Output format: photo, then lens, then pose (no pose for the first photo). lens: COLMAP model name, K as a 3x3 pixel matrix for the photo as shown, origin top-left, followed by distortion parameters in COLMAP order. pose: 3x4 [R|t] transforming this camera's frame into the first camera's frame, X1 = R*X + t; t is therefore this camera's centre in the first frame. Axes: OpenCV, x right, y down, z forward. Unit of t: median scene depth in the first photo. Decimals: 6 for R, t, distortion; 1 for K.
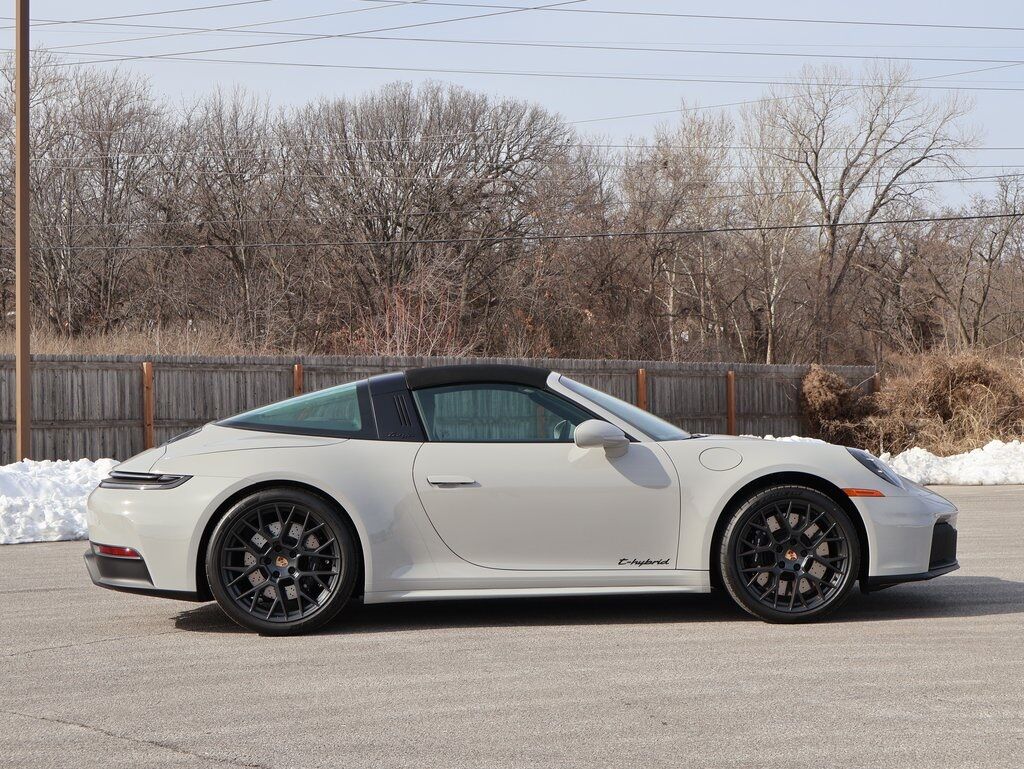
lens RADIAL K [[1670.4, 0, 518.4], [0, 1670.4, 384.6], [0, 0, 1]] dist [0.007018, 0.000000]
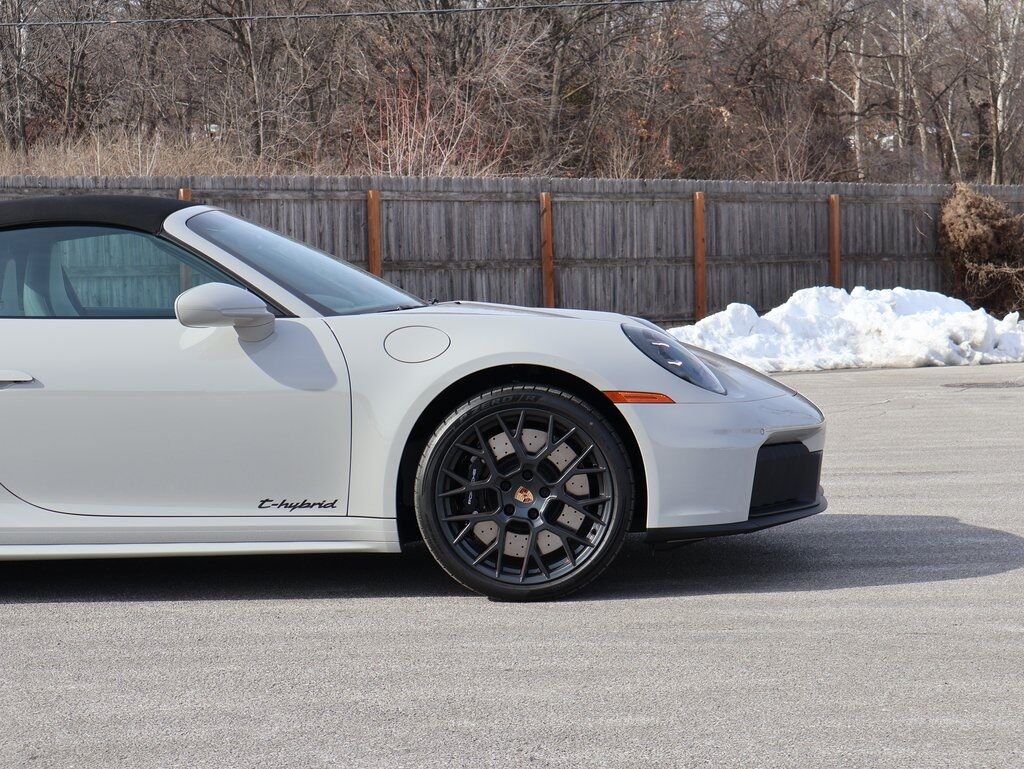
lens RADIAL K [[2277.4, 0, 506.6], [0, 2277.4, 386.4], [0, 0, 1]] dist [0.055524, 0.000000]
pose [[0.998106, 0.000485, -0.061513, 0.194499], [0.004223, 0.997070, 0.076384, -0.005145], [0.061370, -0.076499, 0.995179, 0.128058]]
